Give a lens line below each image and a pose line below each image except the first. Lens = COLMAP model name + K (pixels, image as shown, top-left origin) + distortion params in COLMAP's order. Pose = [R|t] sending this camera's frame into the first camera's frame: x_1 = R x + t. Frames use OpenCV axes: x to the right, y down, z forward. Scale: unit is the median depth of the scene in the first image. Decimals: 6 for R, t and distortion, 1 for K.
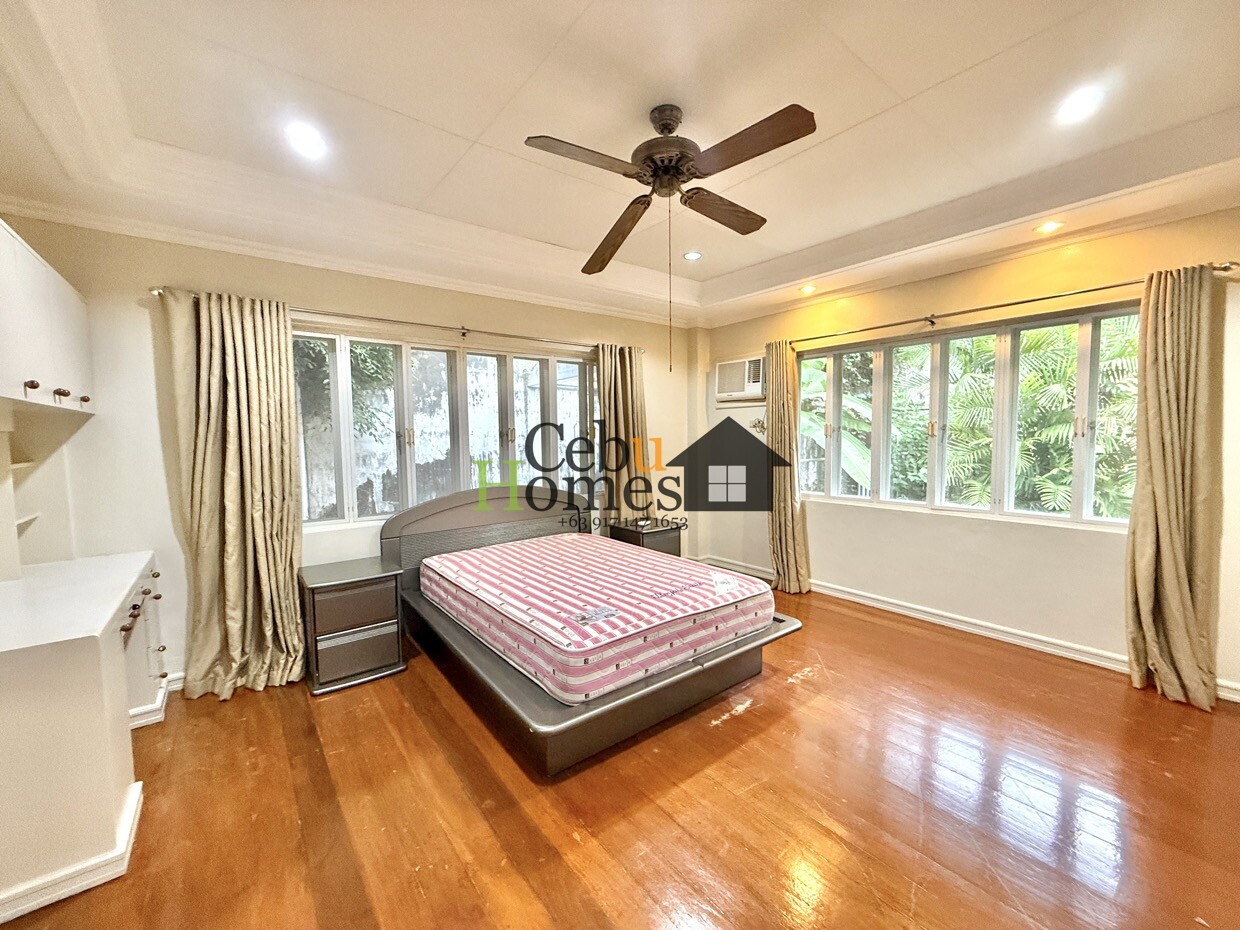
lens RADIAL K [[494.7, 0, 626.5], [0, 494.7, 458.2], [0, 0, 1]] dist [-0.000640, -0.000101]
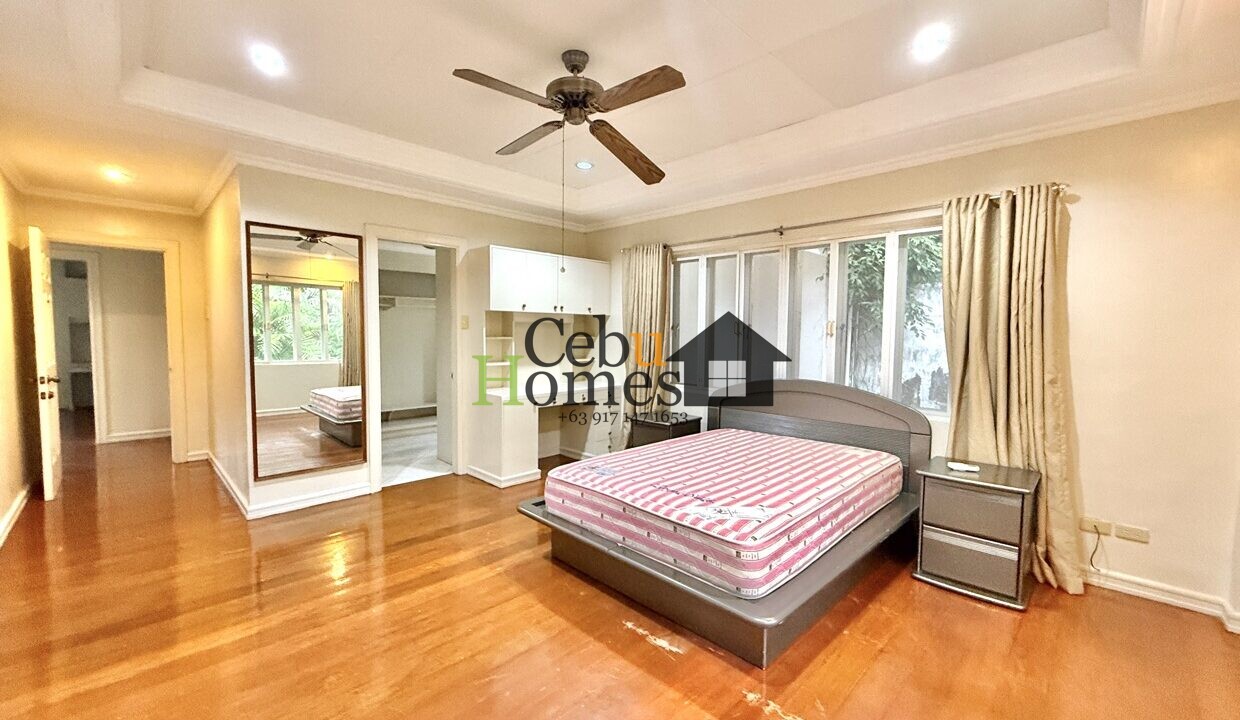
lens RADIAL K [[495.8, 0, 626.7], [0, 495.8, 358.4], [0, 0, 1]] dist [-0.002075, -0.000141]
pose [[0.116001, 0.066475, -0.991022, 0.993488], [-0.060222, 0.996393, 0.059786, -0.034920], [0.991422, 0.052746, 0.119586, 0.768888]]
